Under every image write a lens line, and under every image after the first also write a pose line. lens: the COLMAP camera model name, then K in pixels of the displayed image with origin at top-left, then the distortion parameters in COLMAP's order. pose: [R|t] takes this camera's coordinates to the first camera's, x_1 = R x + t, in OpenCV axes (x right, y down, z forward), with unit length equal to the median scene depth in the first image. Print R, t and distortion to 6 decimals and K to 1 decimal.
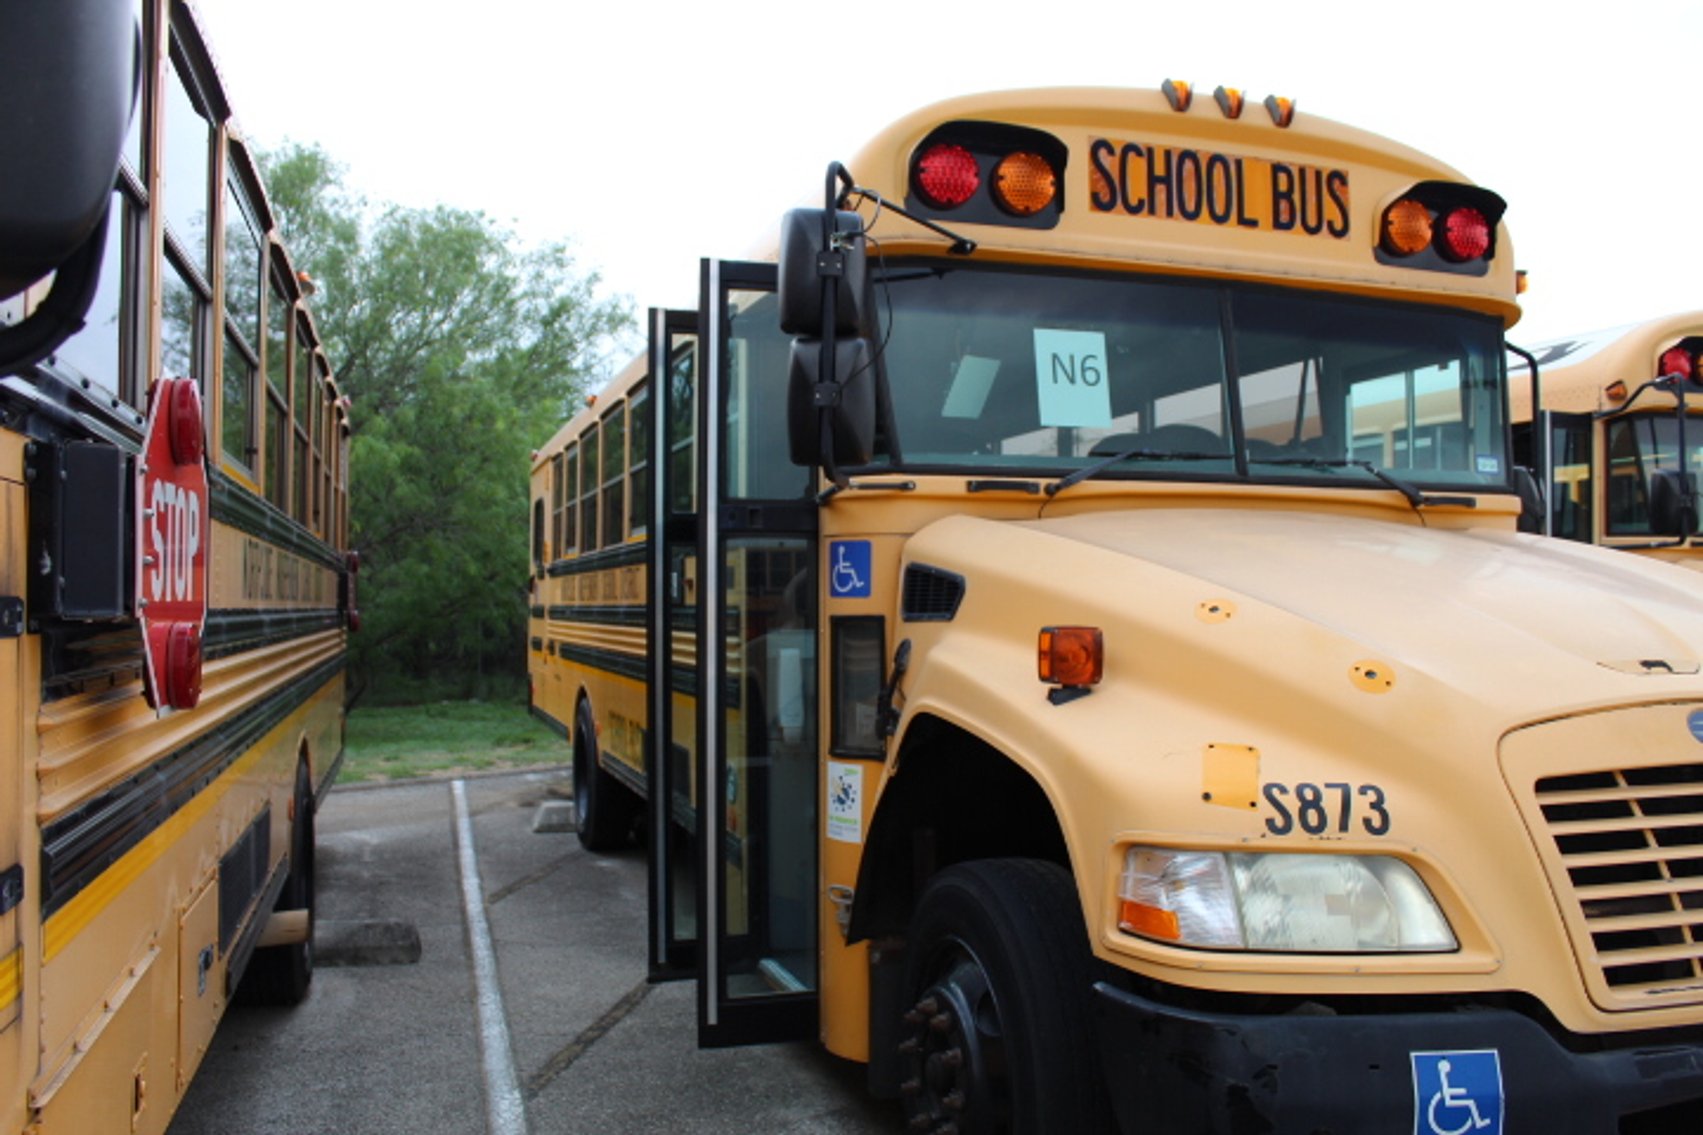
lens RADIAL K [[1407.0, 0, 852.2], [0, 1407.0, 560.3], [0, 0, 1]] dist [-0.047624, 0.001478]
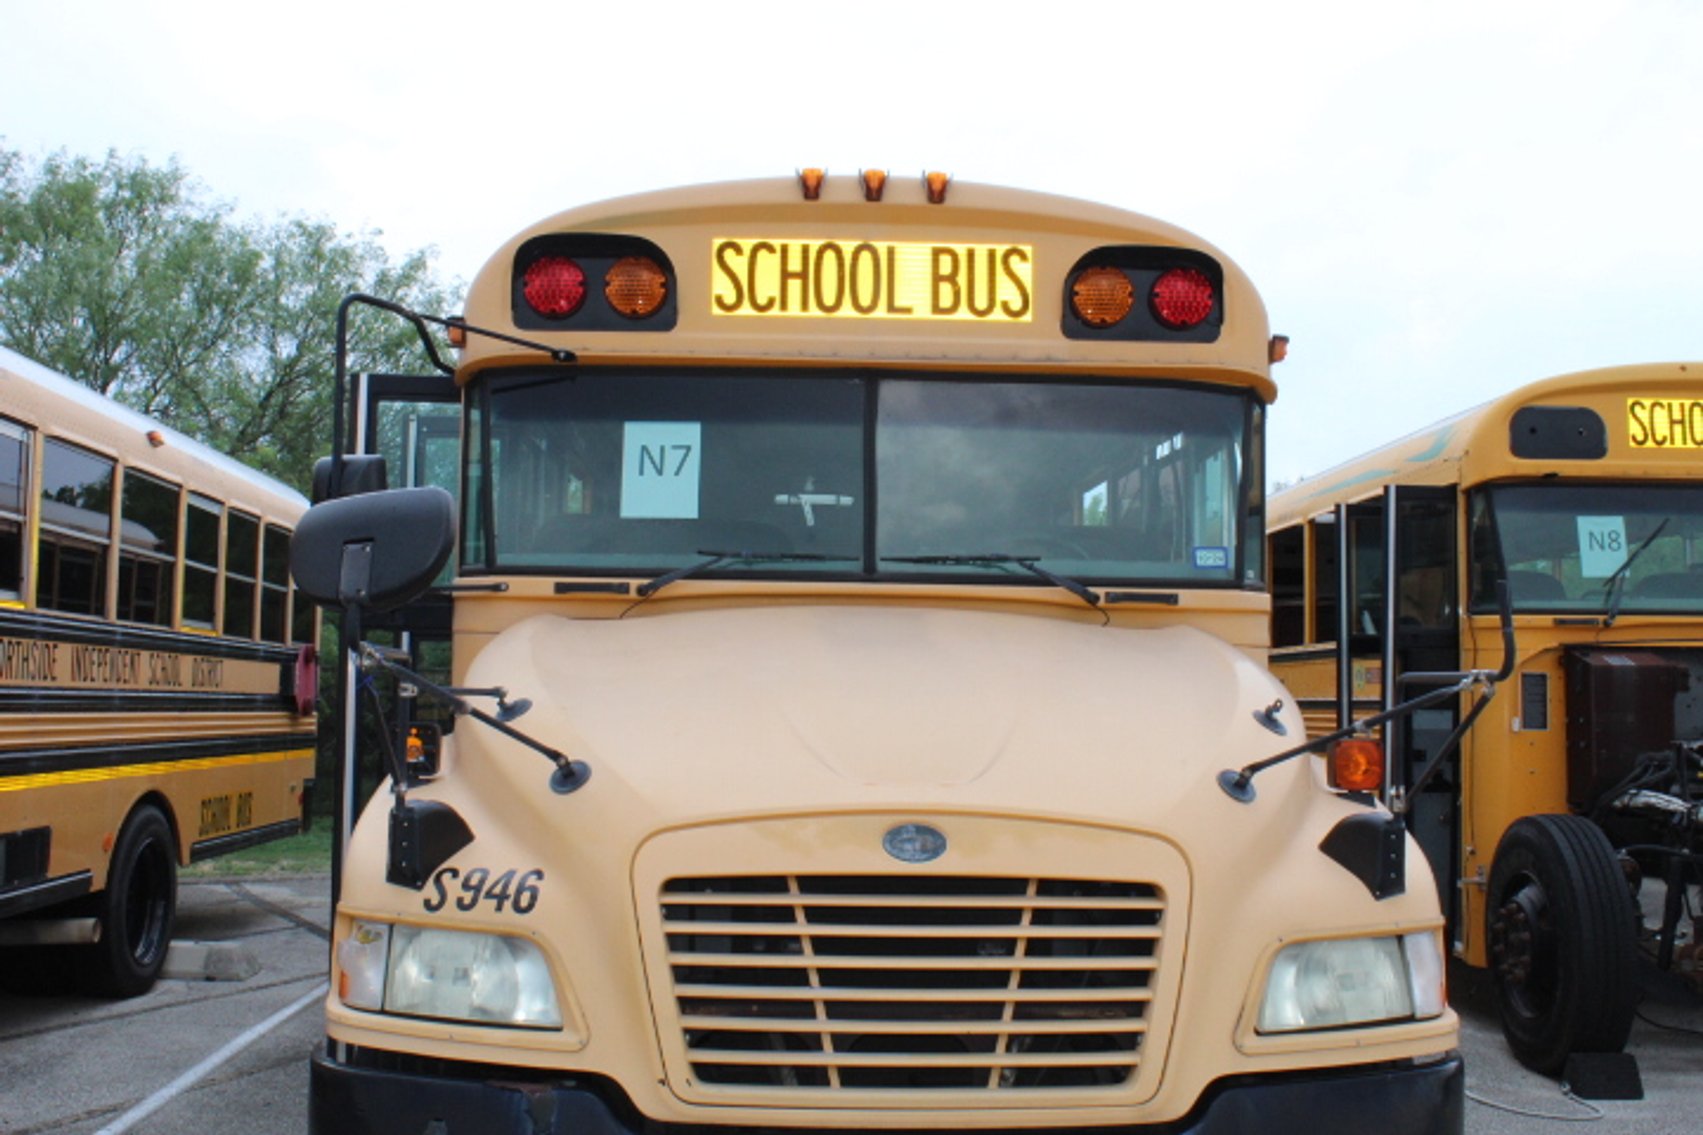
lens RADIAL K [[1645.8, 0, 801.0], [0, 1645.8, 566.2], [0, 0, 1]] dist [-0.010270, -0.008995]
pose [[0.953628, -0.006330, -0.300920, 0.580900], [-0.007857, 0.998915, -0.045910, -0.012710], [0.300884, 0.046145, 0.952544, -0.099769]]
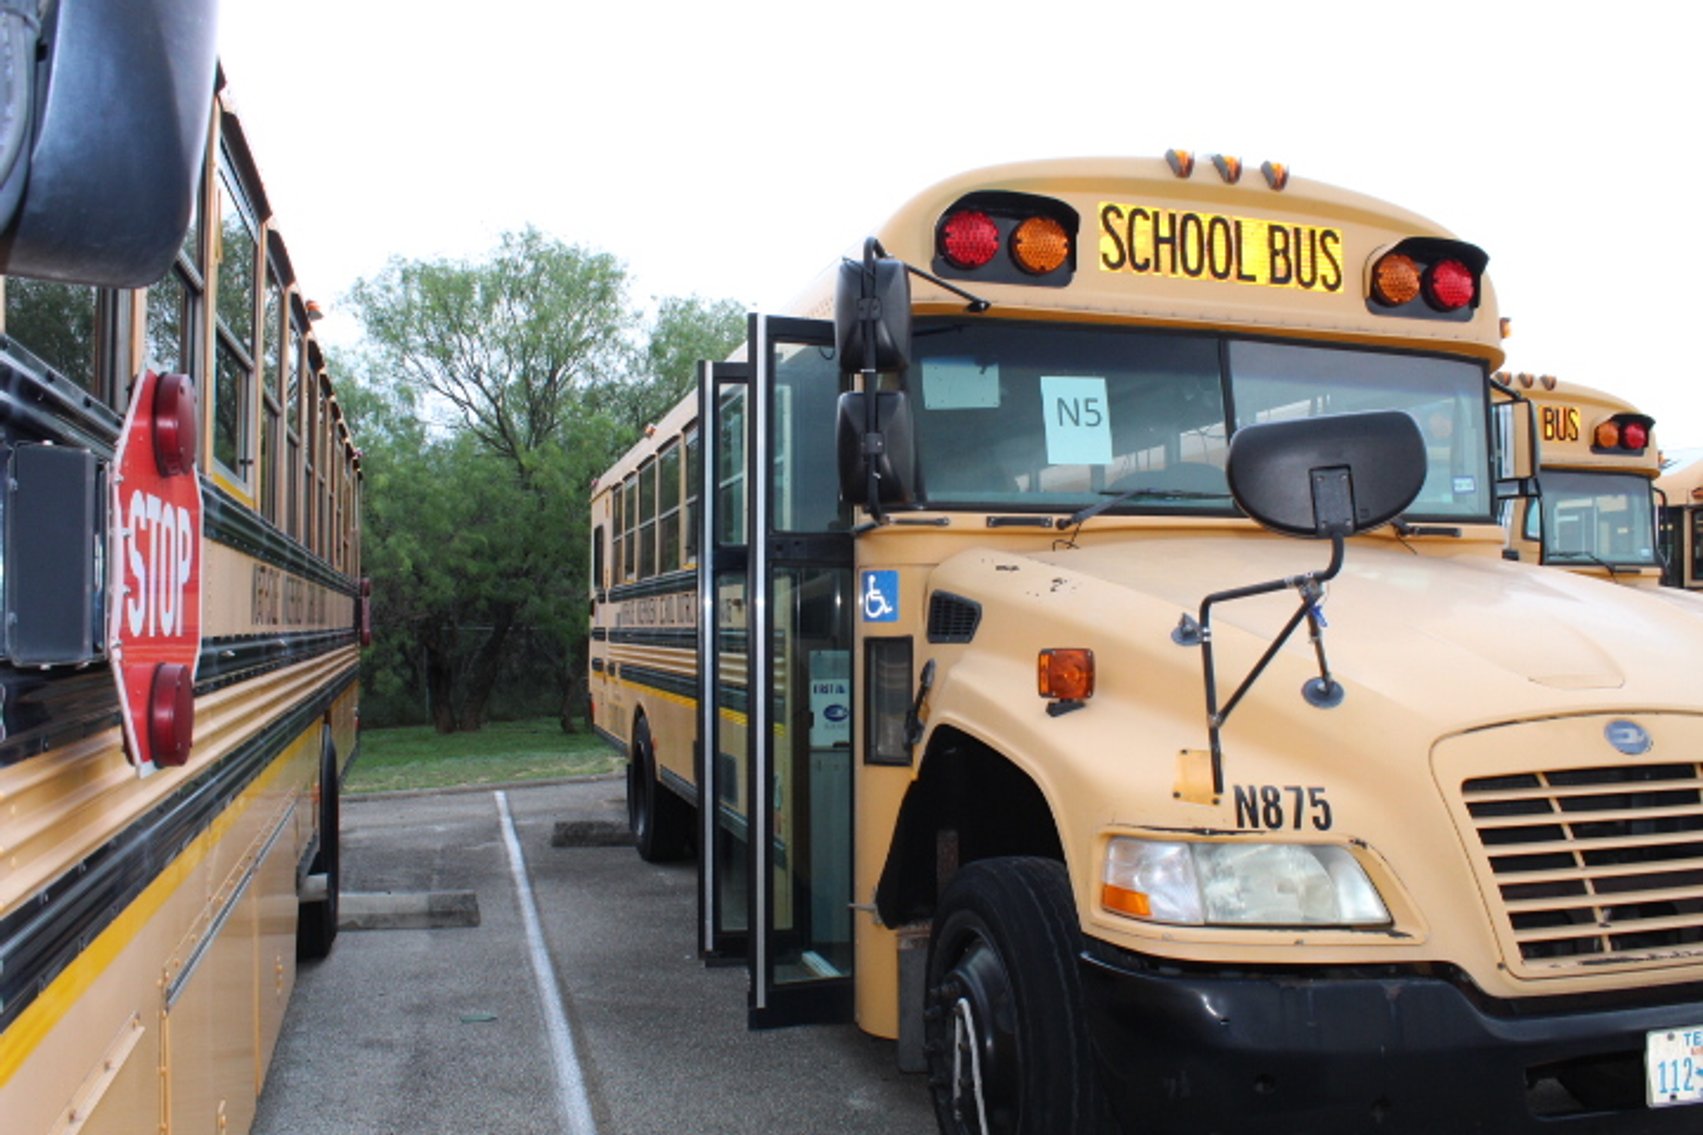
lens RADIAL K [[1398.6, 0, 931.4], [0, 1398.6, 574.3], [0, 0, 1]] dist [-0.000778, 0.000016]
pose [[0.999898, -0.003371, 0.013878, 0.020896], [0.003431, 0.999985, -0.004263, -0.005720], [-0.013863, 0.004310, 0.999895, -0.095908]]
